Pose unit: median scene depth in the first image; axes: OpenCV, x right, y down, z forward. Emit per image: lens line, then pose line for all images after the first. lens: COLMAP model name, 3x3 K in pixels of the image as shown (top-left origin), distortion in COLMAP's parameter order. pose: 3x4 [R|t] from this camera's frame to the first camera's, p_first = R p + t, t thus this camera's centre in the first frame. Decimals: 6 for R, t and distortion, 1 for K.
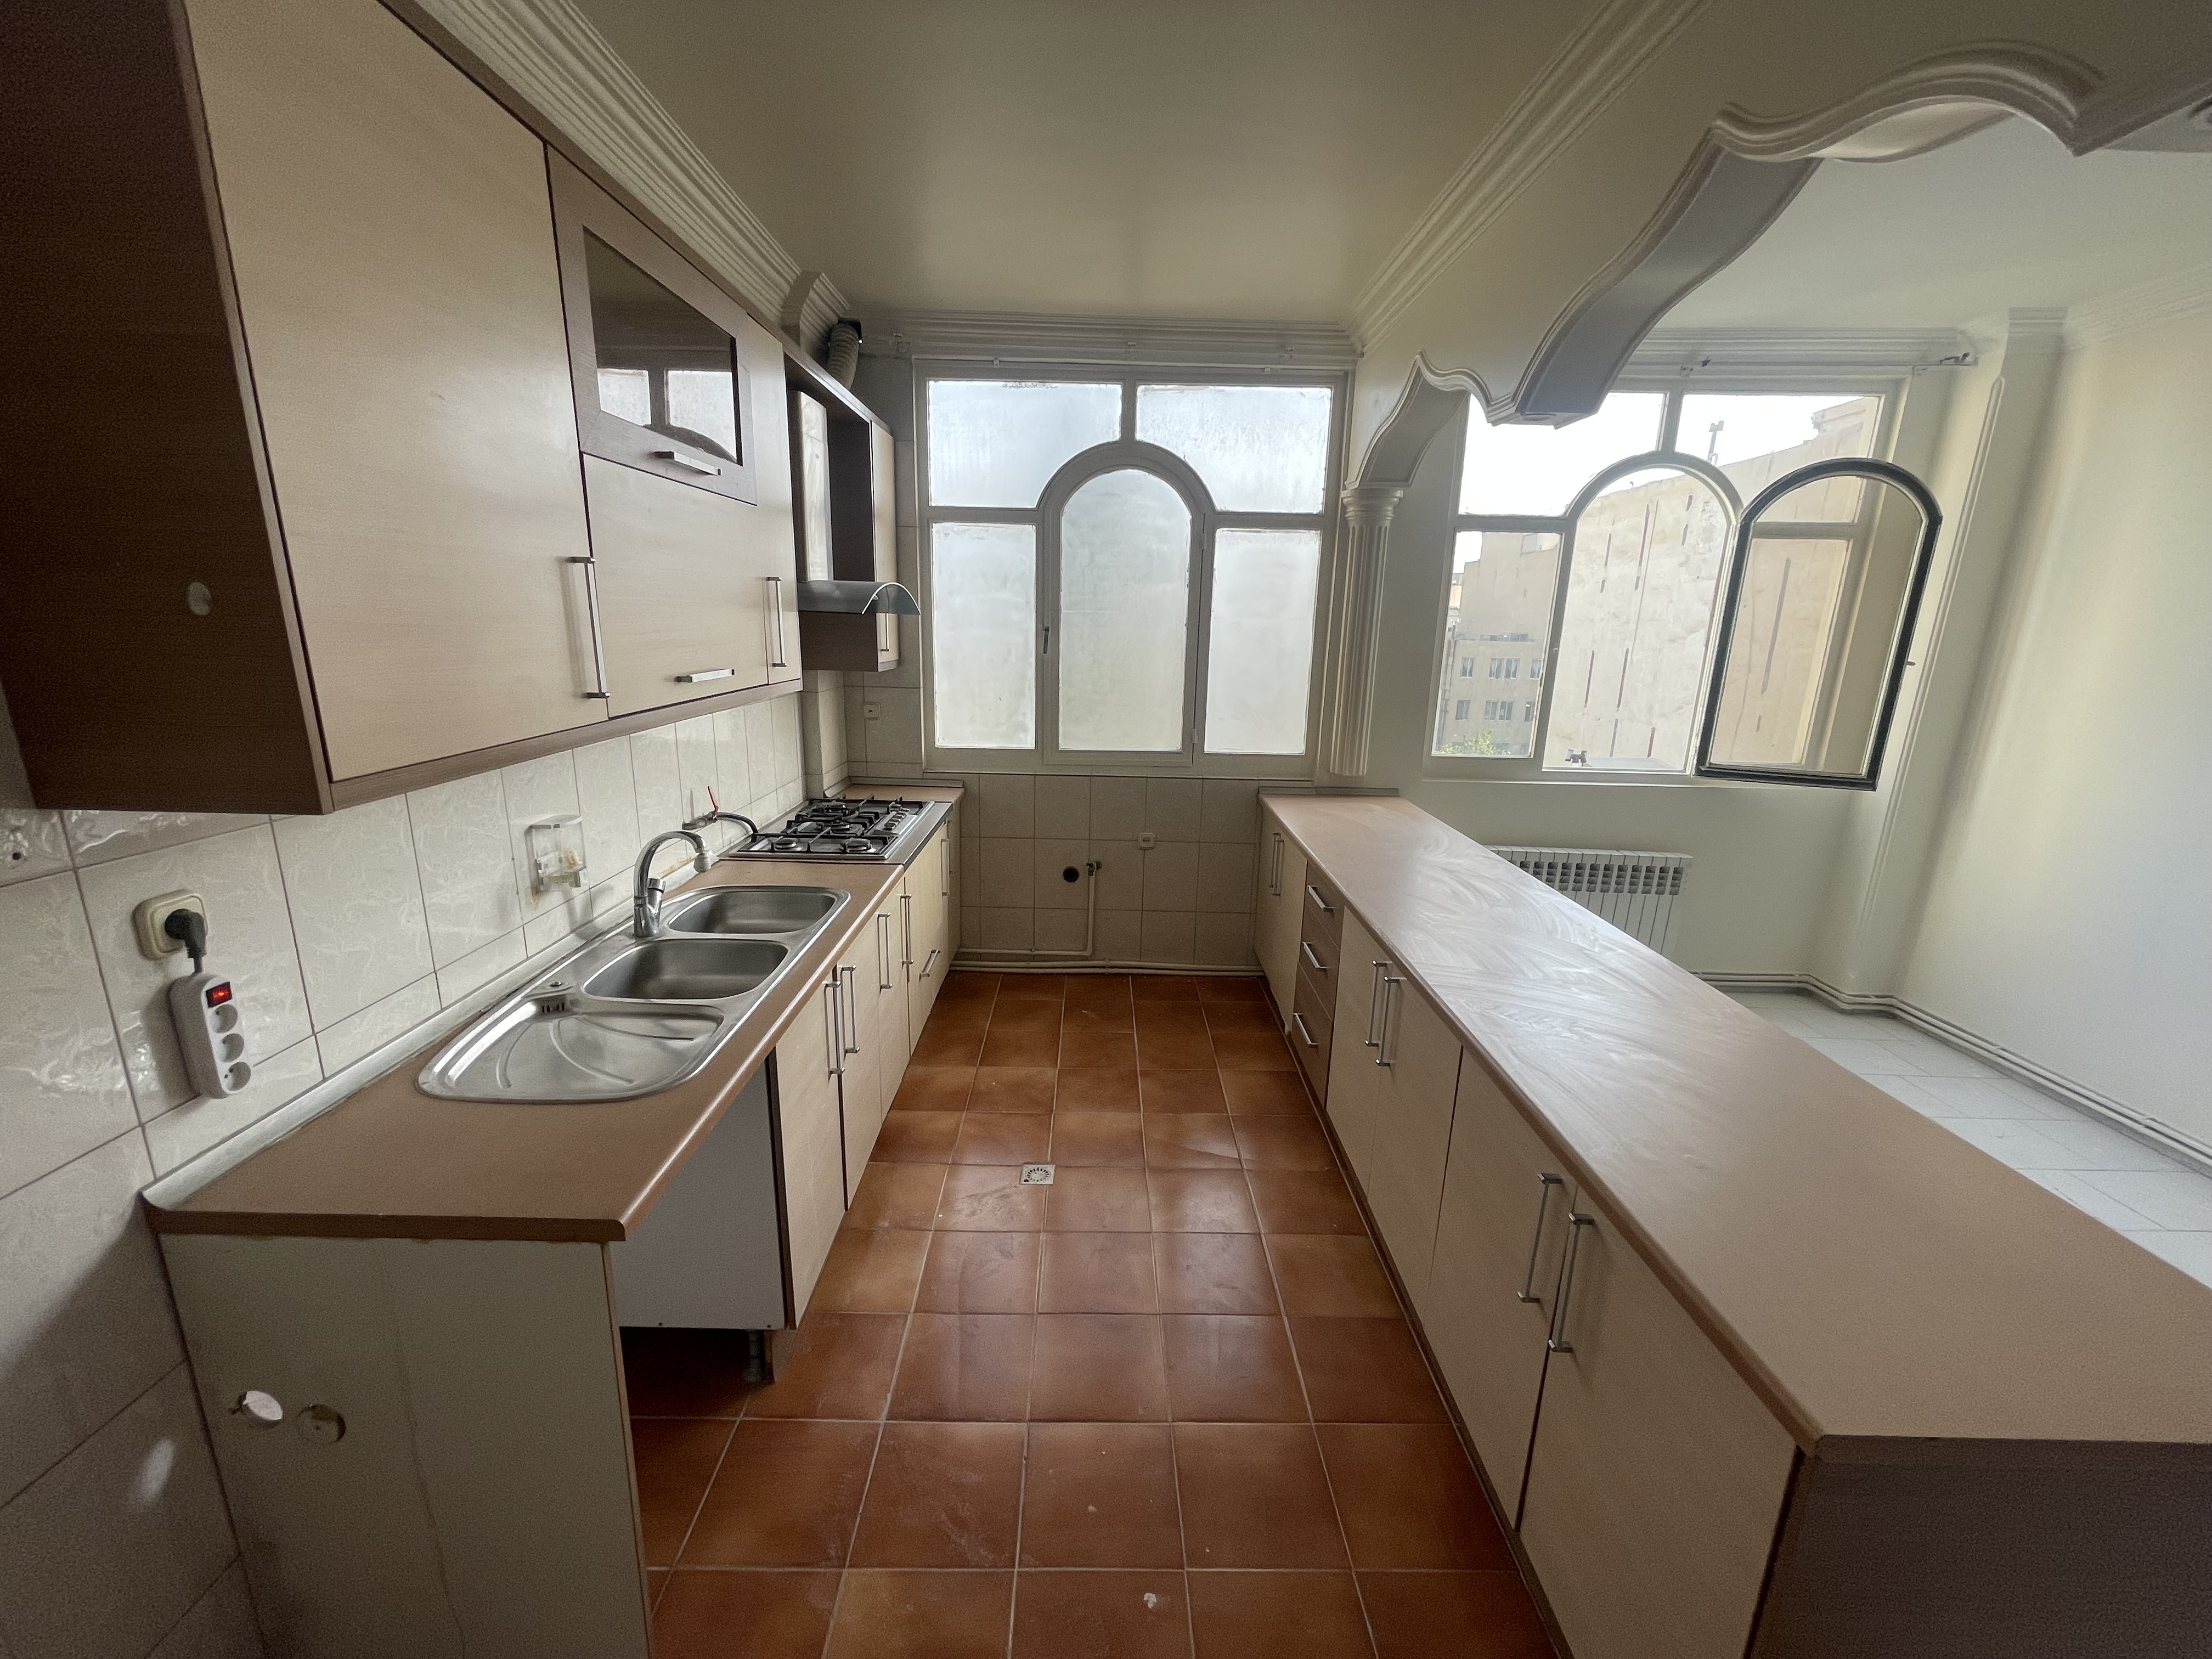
lens RADIAL K [[886.0, 0, 1101.3], [0, 886.0, 834.9], [0, 0, 1]] dist [-0.002457, -0.000197]
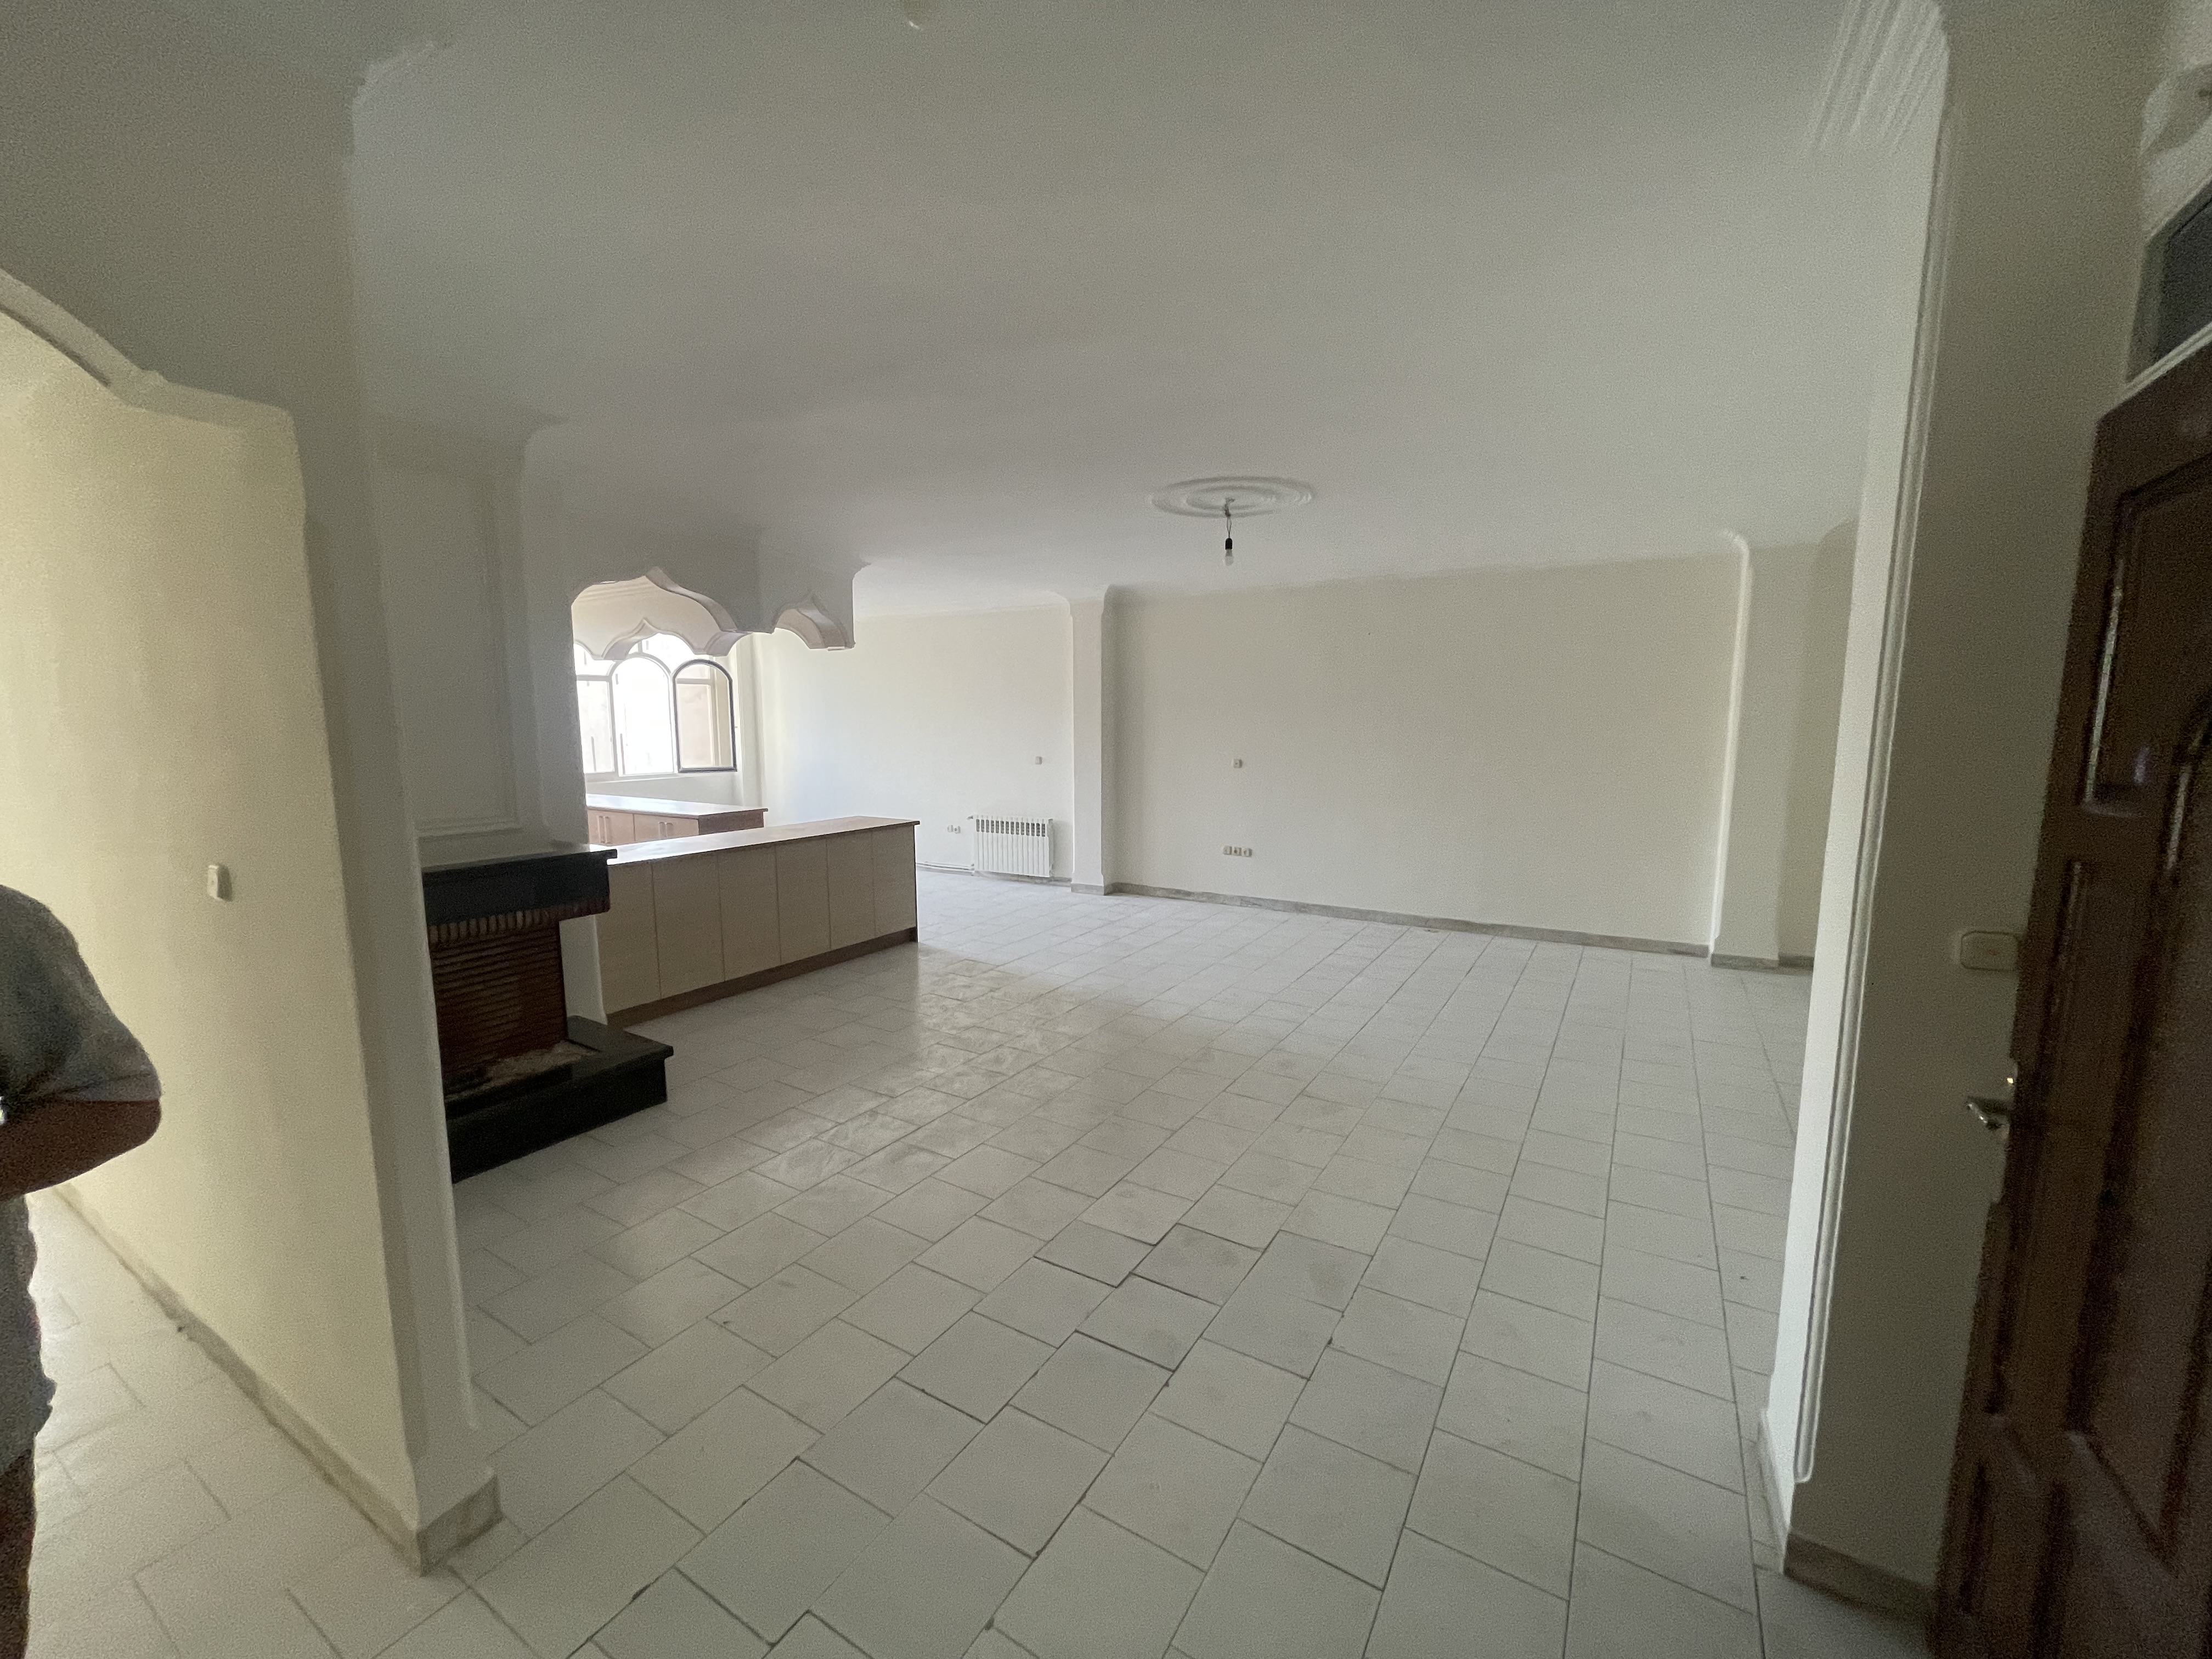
lens RADIAL K [[886.0, 0, 1101.3], [0, 886.0, 834.9], [0, 0, 1]] dist [-0.002457, -0.000197]
pose [[0.521239, -0.131930, 0.843151, -0.949627], [0.214602, 0.976494, 0.020127, 0.344899], [-0.825988, 0.170451, 0.537299, -1.473910]]
